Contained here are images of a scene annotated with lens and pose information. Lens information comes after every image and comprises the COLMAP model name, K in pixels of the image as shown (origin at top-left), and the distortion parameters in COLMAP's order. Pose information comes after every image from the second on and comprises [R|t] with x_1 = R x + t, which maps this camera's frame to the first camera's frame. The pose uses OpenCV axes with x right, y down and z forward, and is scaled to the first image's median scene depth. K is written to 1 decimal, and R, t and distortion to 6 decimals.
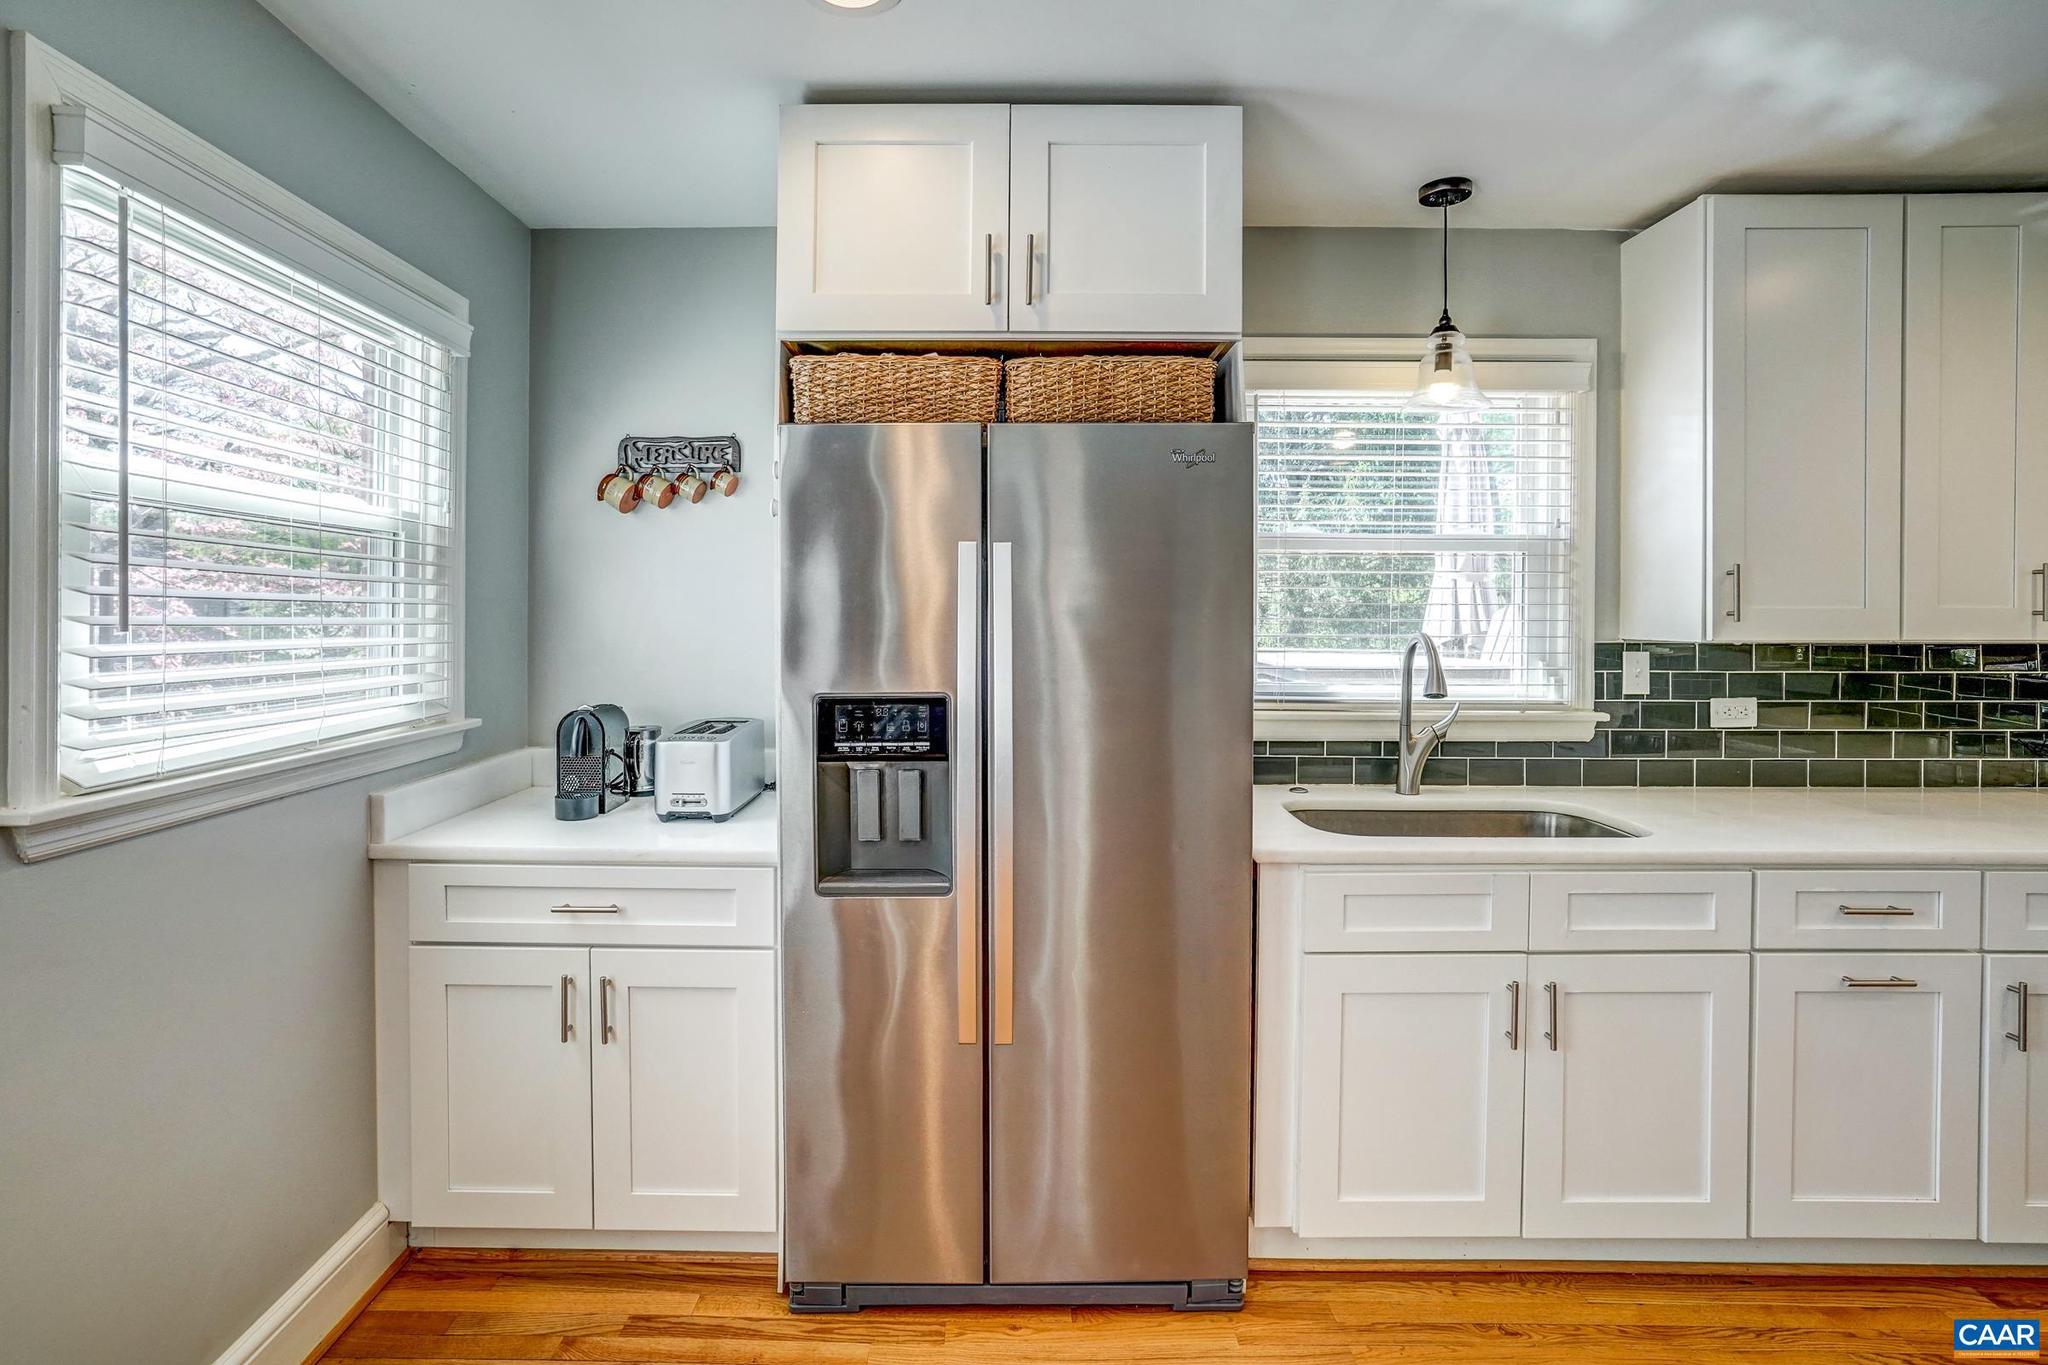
lens RADIAL K [[957.1, 0, 978.7], [0, 957.1, 614.3], [0, 0, 1]] dist [-0.041339, 0.020110]
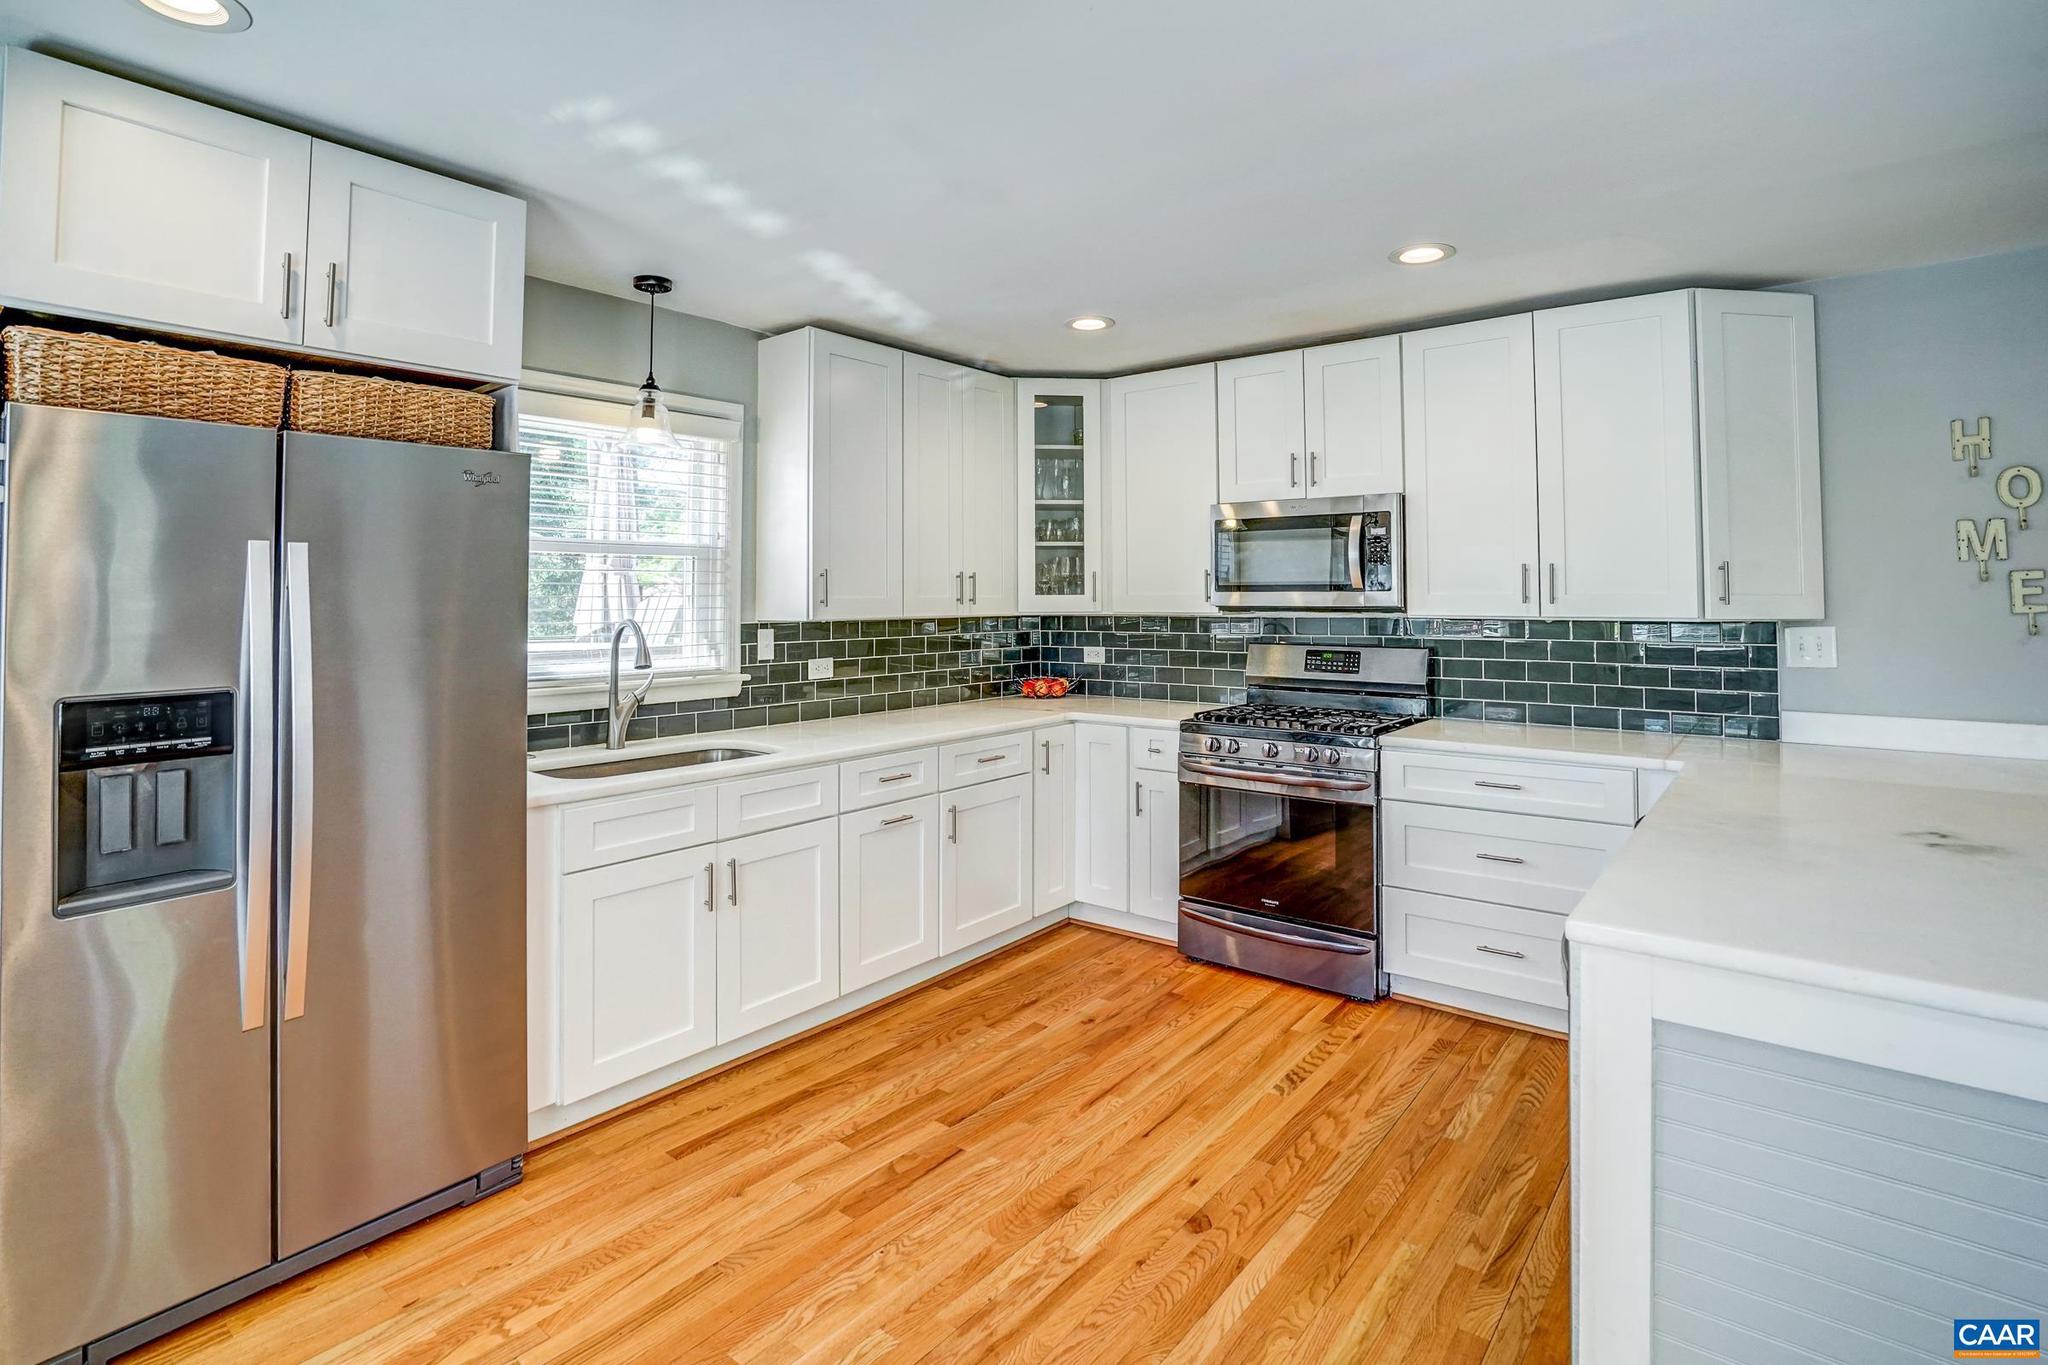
lens RADIAL K [[1003.4, 0, 1019.9], [0, 1003.4, 558.7], [0, 0, 1]] dist [-0.056869, 0.023431]
pose [[0.620839, 0.023489, 0.783586, -0.269159], [0.010479, 0.999213, -0.038256, -0.005359], [-0.783868, 0.031962, 0.620104, -0.255384]]
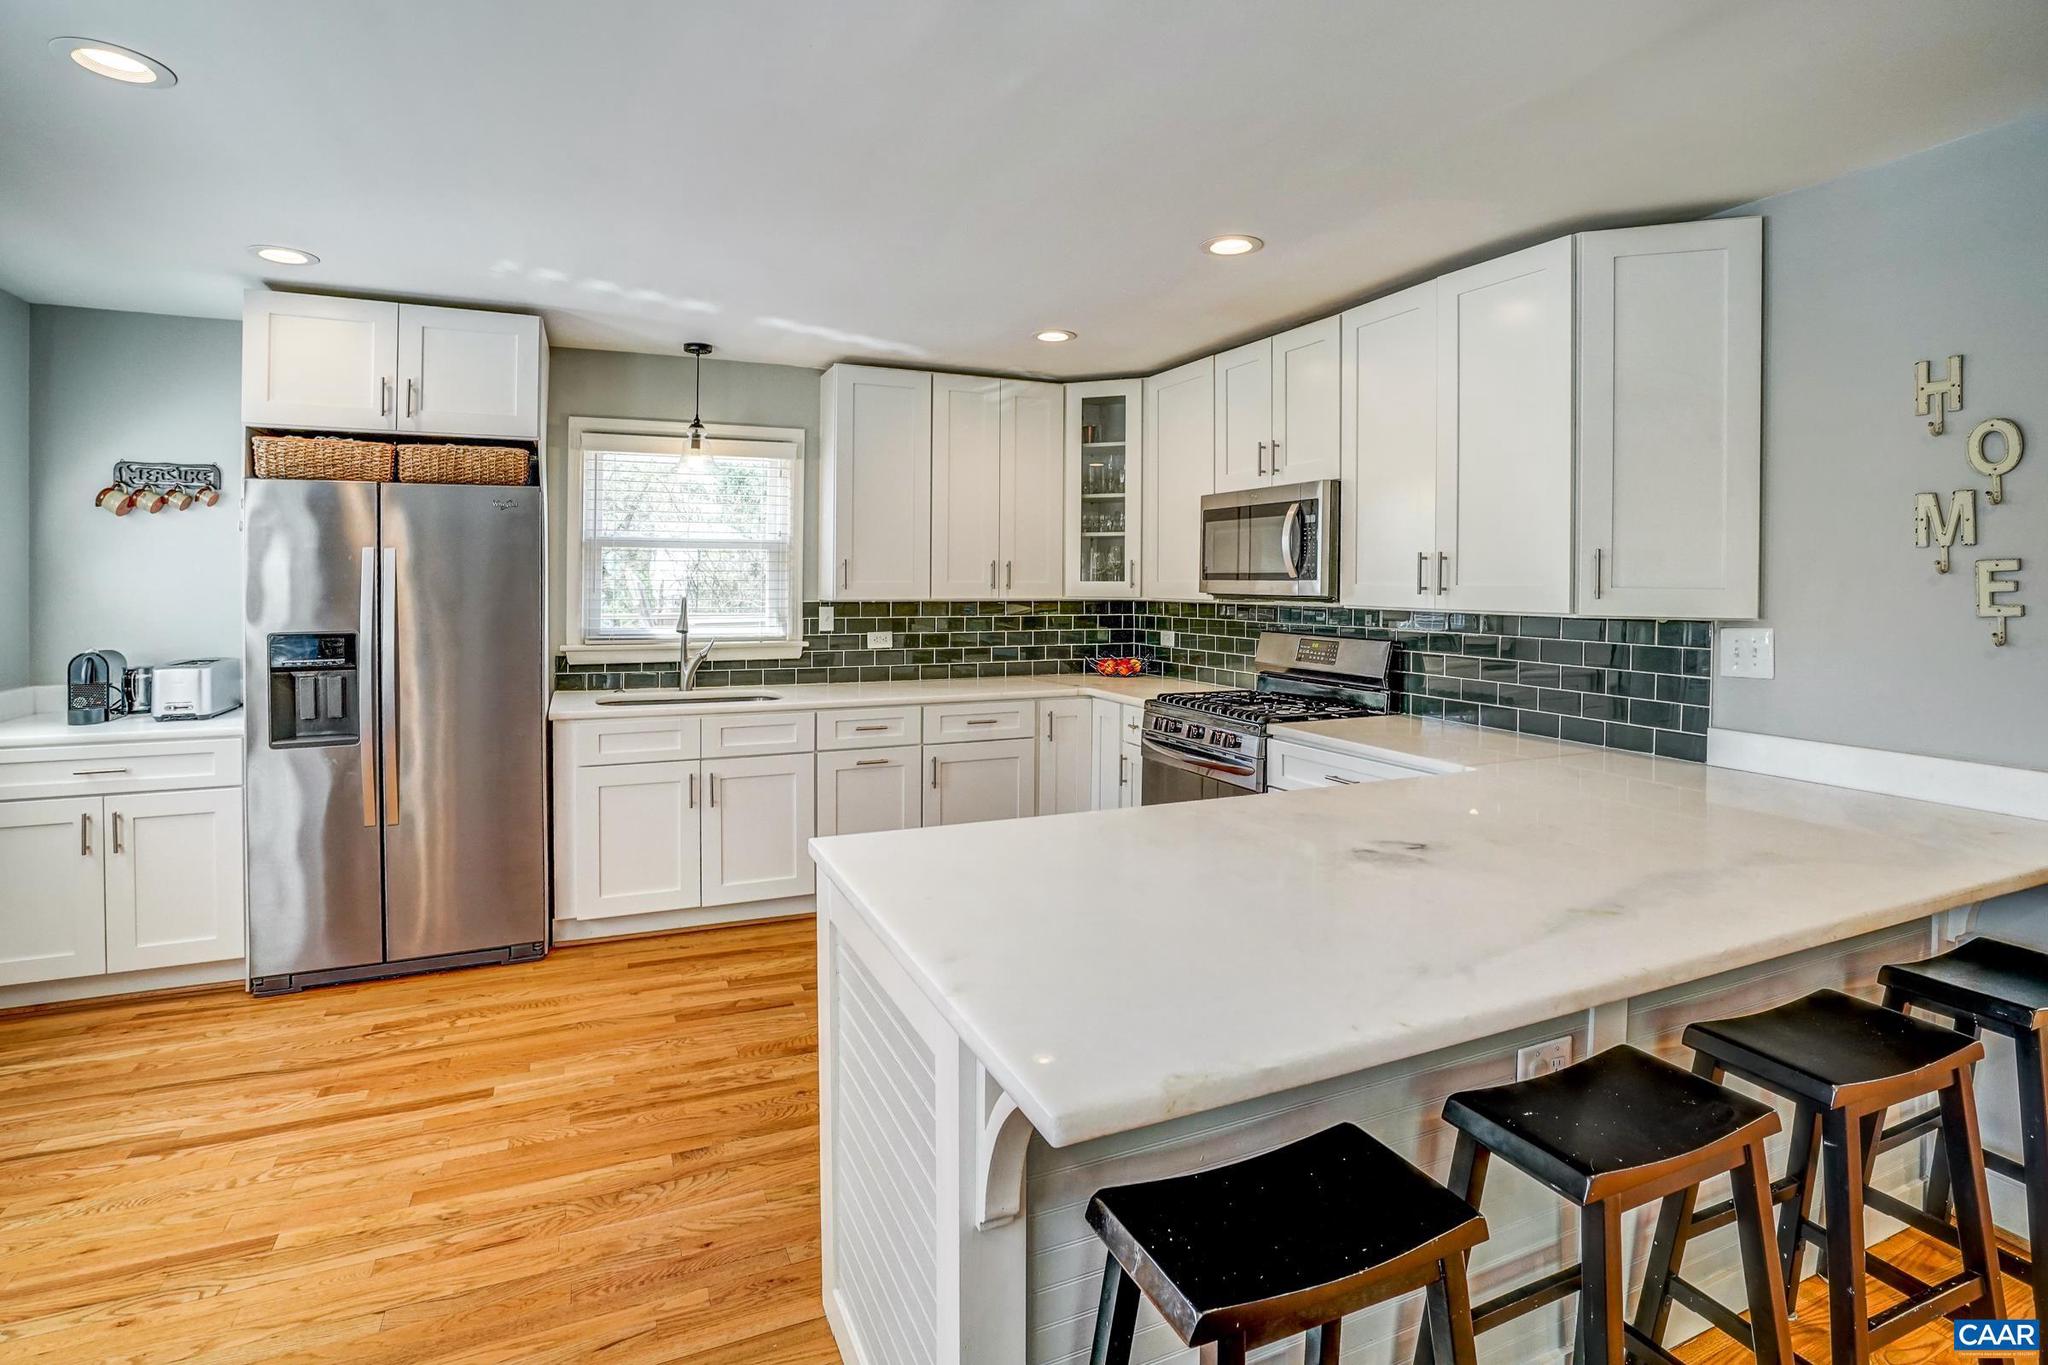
lens RADIAL K [[990.6, 0, 999.7], [0, 990.6, 583.4], [0, 0, 1]] dist [-0.054158, 0.022482]
pose [[0.911946, -0.002116, 0.410304, 0.260871], [0.002637, 0.999996, -0.000704, -0.003258], [-0.410301, 0.001724, 0.911948, -0.939878]]
